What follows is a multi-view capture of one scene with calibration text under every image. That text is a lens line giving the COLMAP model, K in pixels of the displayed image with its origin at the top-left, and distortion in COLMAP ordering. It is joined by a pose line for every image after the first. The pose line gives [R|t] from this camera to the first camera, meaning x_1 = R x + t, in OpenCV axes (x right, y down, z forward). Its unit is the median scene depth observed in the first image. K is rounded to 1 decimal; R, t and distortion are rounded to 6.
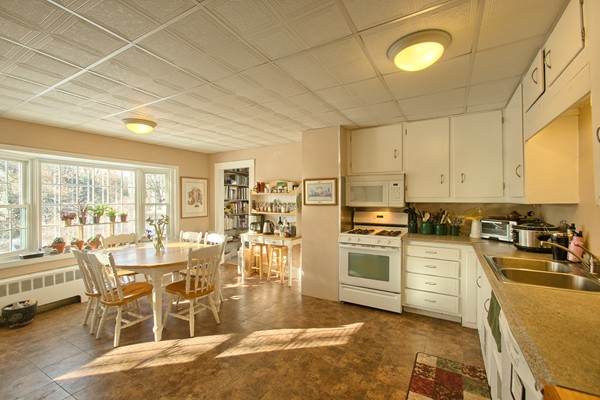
lens RADIAL K [[268.3, 0, 297.9], [0, 268.3, 201.1], [0, 0, 1]] dist [-0.019044, 0.015804]
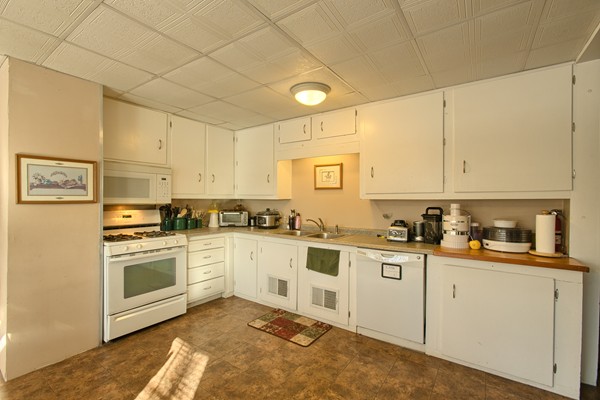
lens RADIAL K [[268.3, 0, 297.9], [0, 268.3, 201.1], [0, 0, 1]] dist [-0.019044, 0.015804]
pose [[0.088974, -0.006174, 0.996015, -0.533744], [-0.000624, 0.999980, 0.006255, 0.007856], [-0.996034, -0.001178, 0.088969, 0.501278]]
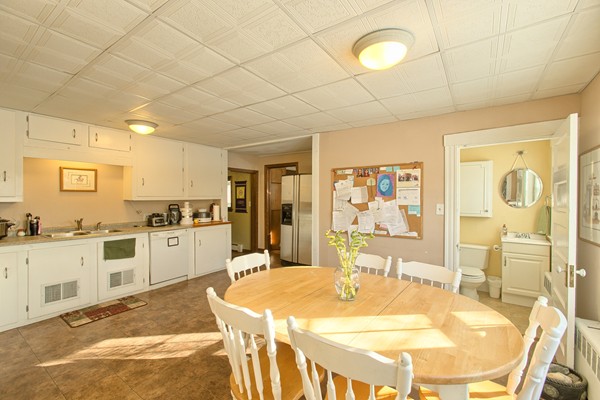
lens RADIAL K [[268.3, 0, 297.9], [0, 268.3, 201.1], [0, 0, 1]] dist [-0.019044, 0.015804]
pose [[-0.995993, 0.004099, 0.089338, -0.486387], [0.005474, 0.999870, 0.015157, -0.003939], [-0.089264, 0.015585, -0.995886, 1.559865]]
